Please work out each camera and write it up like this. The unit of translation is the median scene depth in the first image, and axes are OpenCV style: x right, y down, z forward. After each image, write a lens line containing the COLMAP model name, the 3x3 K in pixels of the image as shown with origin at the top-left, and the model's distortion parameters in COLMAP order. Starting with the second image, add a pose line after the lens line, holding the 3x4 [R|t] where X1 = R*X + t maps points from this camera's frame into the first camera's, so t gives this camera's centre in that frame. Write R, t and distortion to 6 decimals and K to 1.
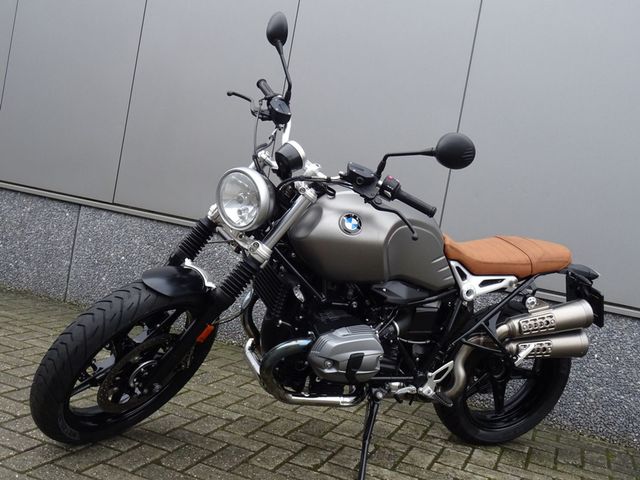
lens RADIAL K [[696.0, 0, 320.0], [0, 696.0, 240.0], [0, 0, 1]] dist [0.004390, 0.002939]
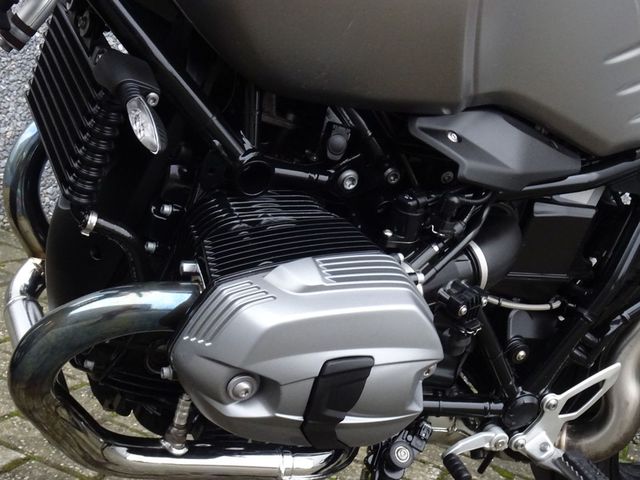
lens RADIAL K [[1029.5, 0, 320.0], [0, 1029.5, 240.0], [0, 0, 1]] dist [-0.005172, -0.005262]
pose [[0.996974, 0.066733, 0.039859, 0.020869], [-0.071874, 0.986701, 0.145793, 0.054398], [-0.029600, -0.148216, 0.988512, 0.555605]]
